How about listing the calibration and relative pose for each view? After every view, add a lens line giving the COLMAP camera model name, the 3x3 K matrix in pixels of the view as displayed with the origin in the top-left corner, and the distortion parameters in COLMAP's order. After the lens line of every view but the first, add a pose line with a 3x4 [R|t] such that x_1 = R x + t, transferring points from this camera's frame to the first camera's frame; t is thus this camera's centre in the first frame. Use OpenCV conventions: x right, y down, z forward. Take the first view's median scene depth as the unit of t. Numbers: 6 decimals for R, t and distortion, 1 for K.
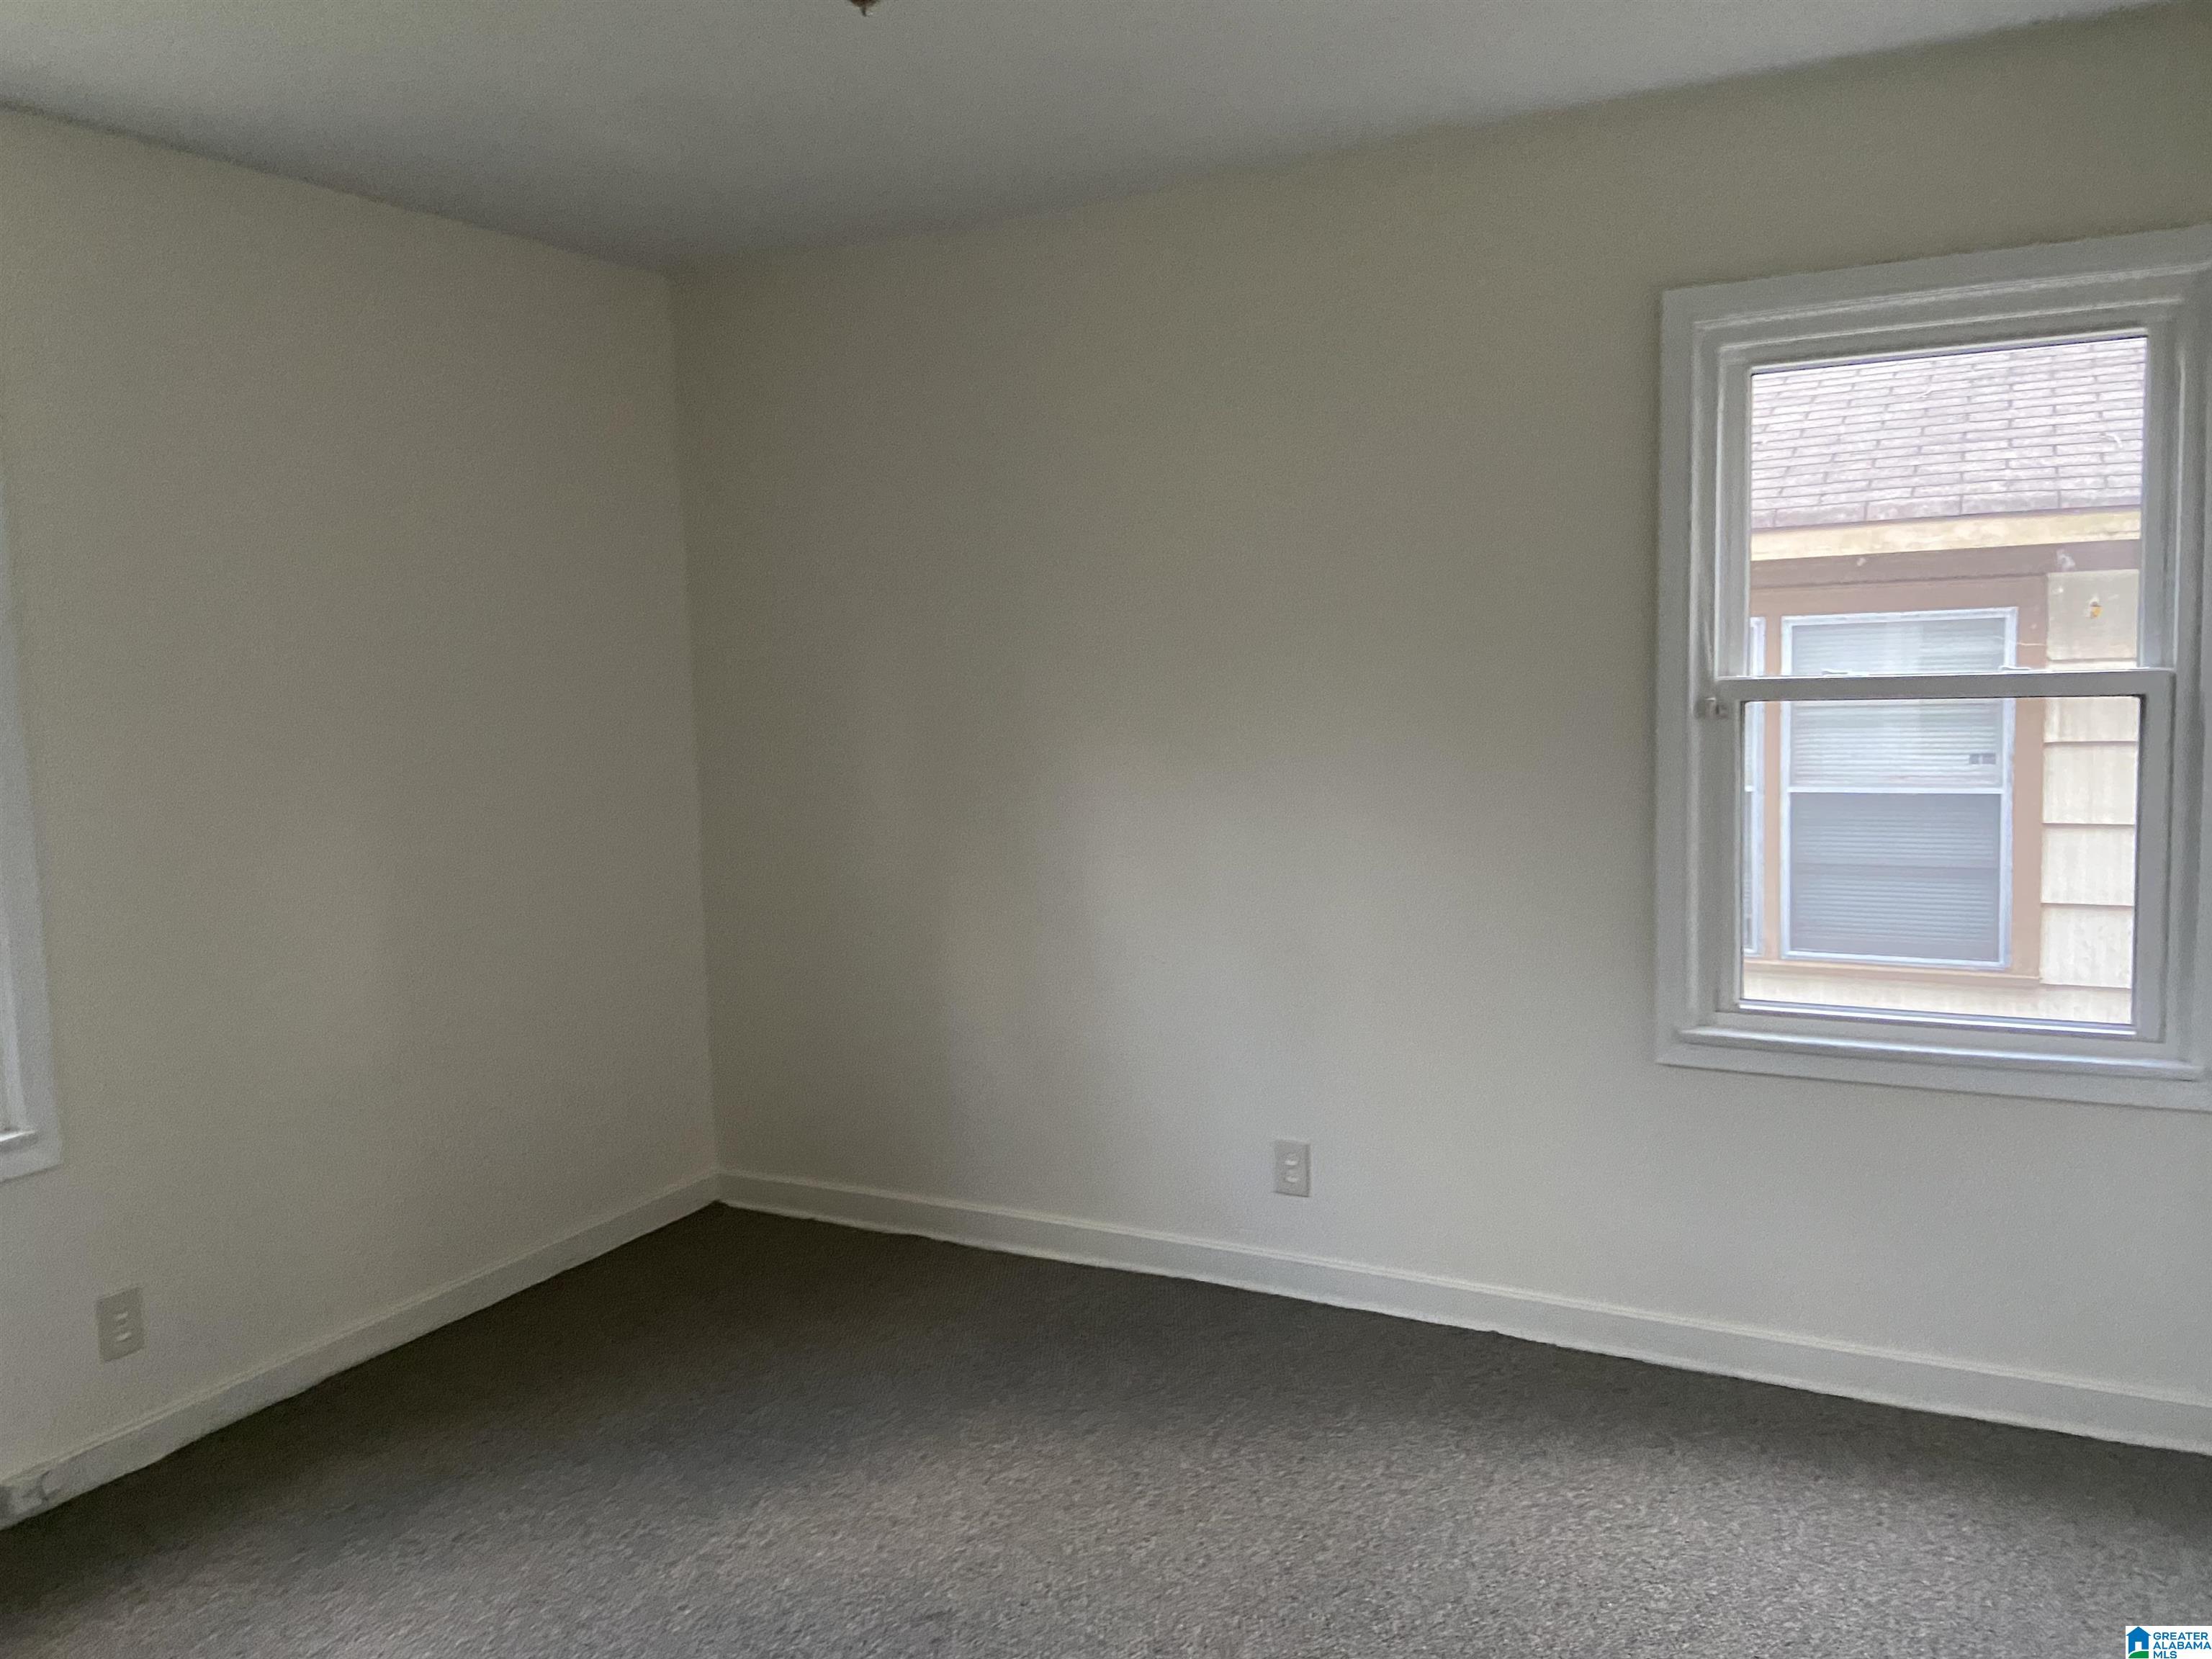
lens RADIAL K [[1654.8, 0, 1099.0], [0, 1654.8, 818.6], [0, 0, 1]] dist [-0.002138, -0.002544]
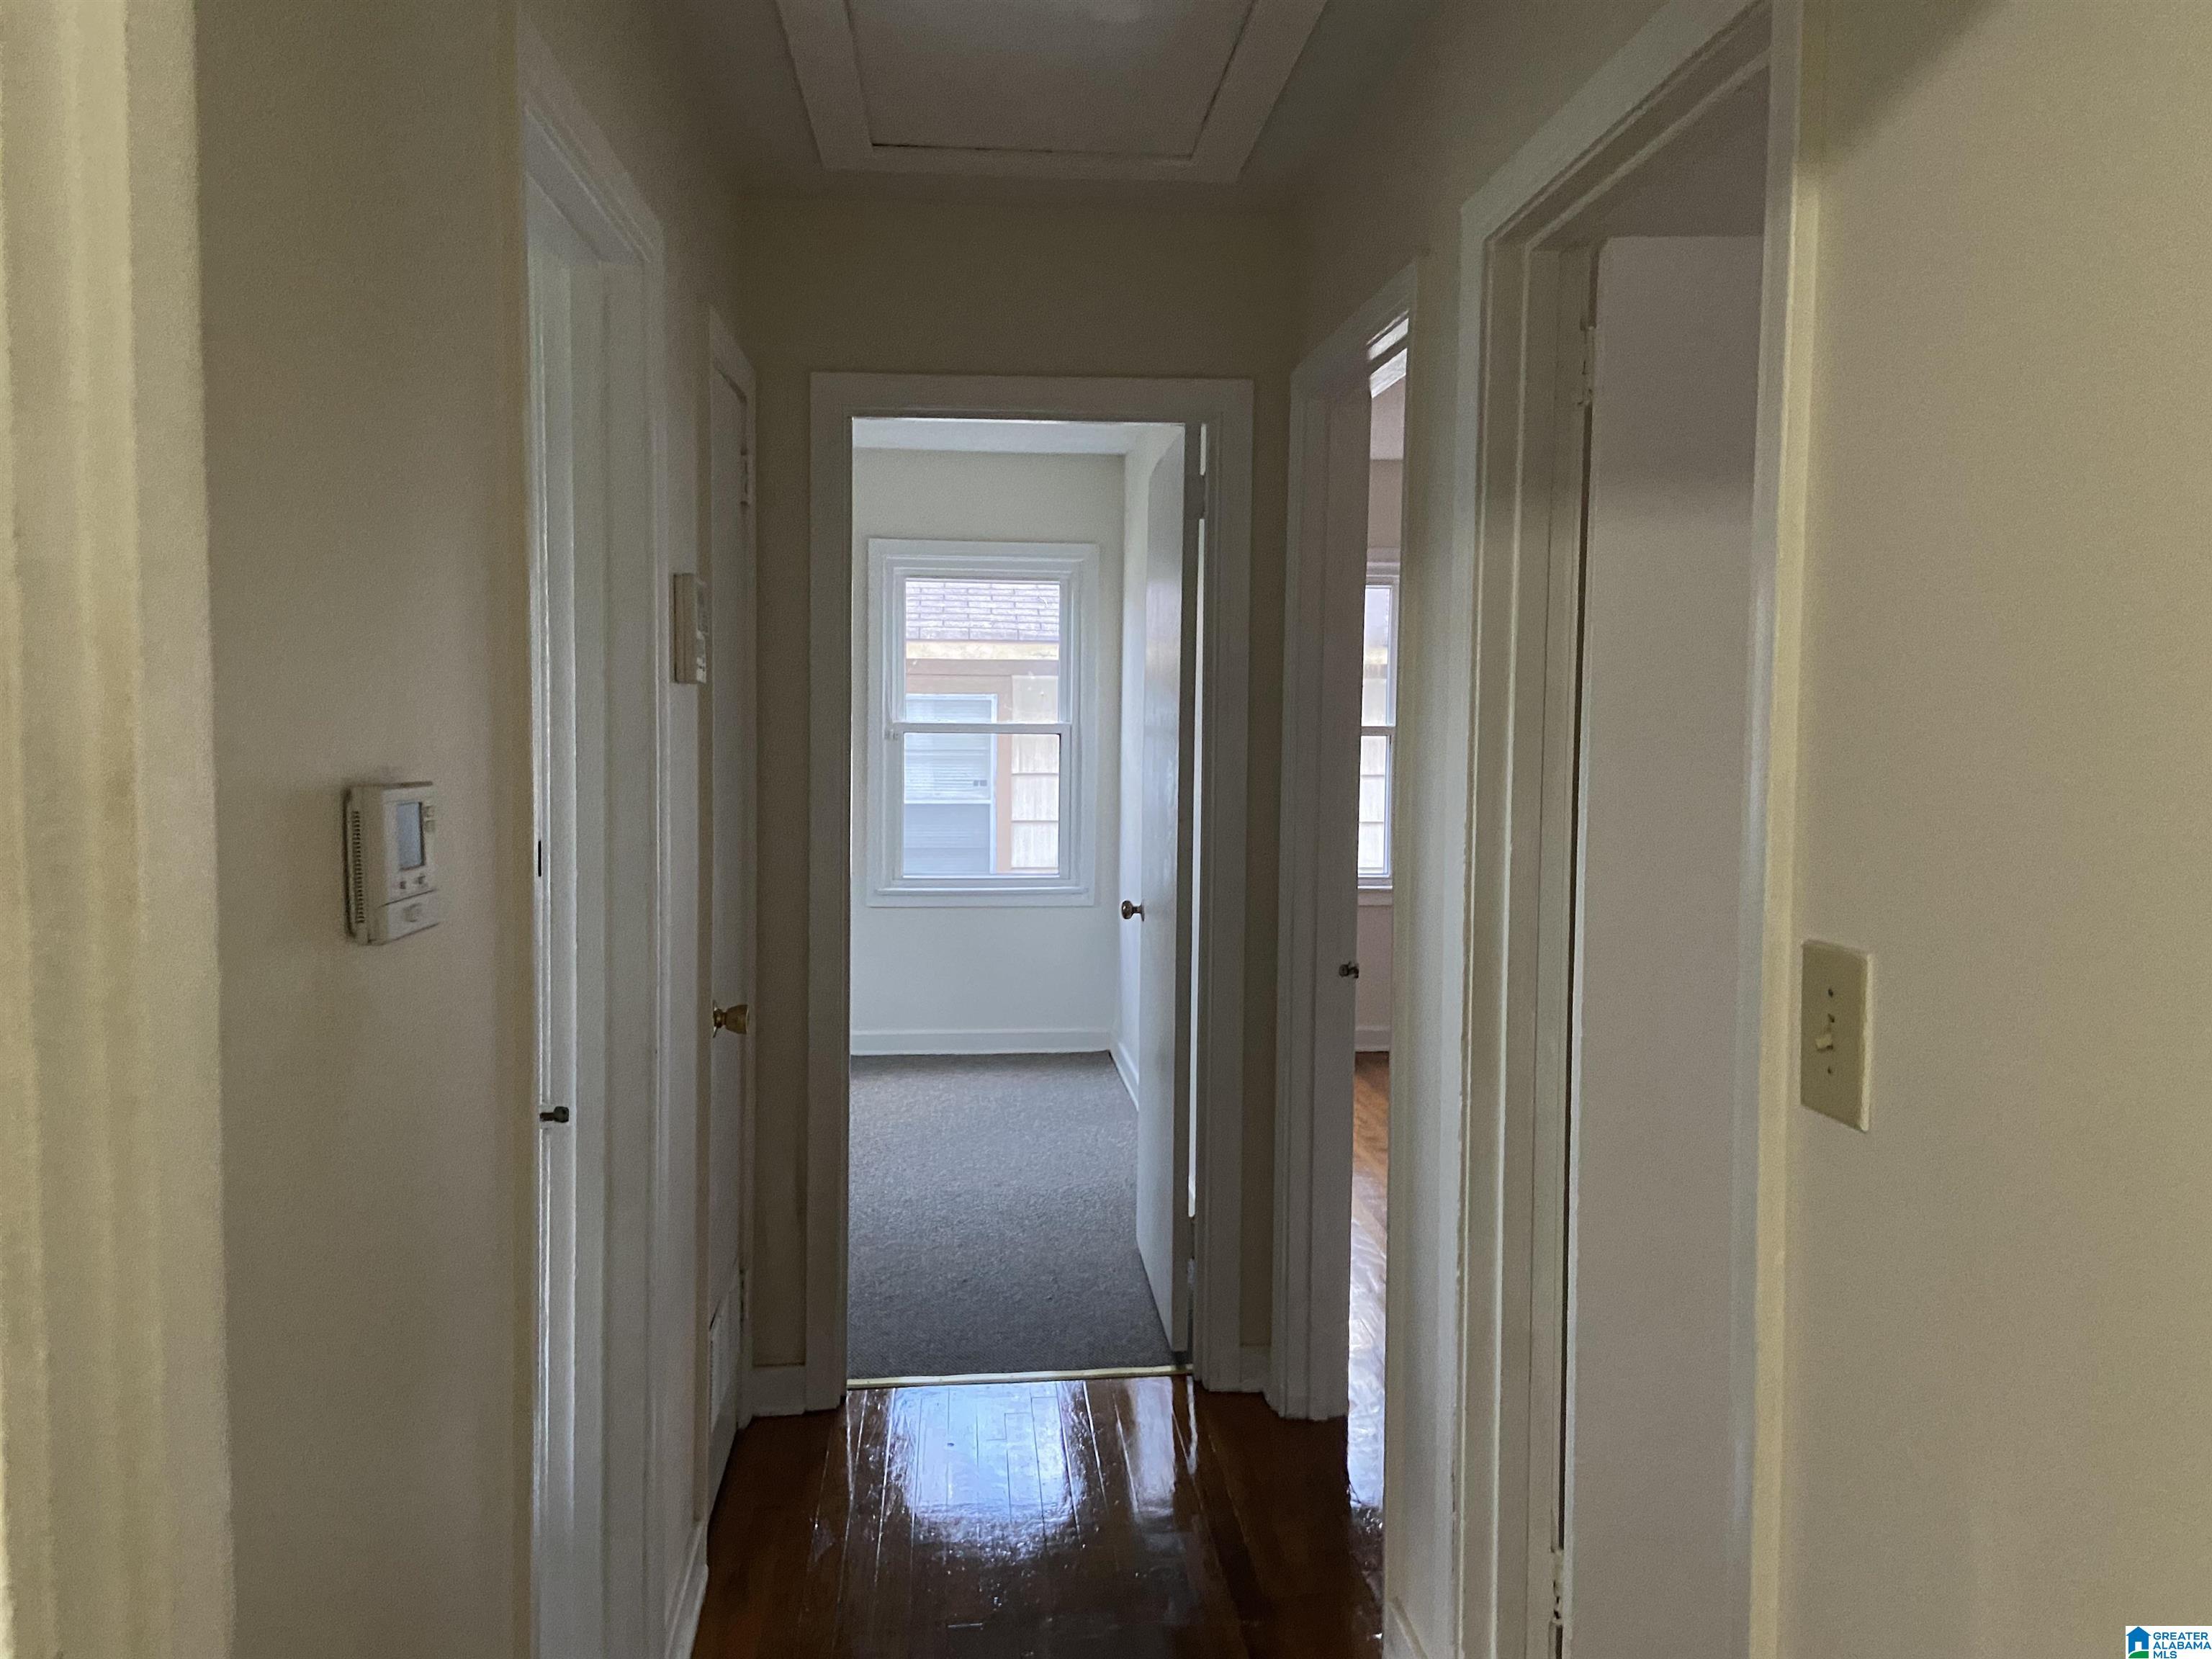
lens RADIAL K [[1654.8, 0, 1099.0], [0, 1654.8, 818.6], [0, 0, 1]] dist [-0.002138, -0.002544]
pose [[0.833991, 0.005947, 0.551746, -0.315052], [0.018673, 0.999065, -0.038993, 0.072850], [-0.551462, 0.042823, 0.833100, -0.502306]]
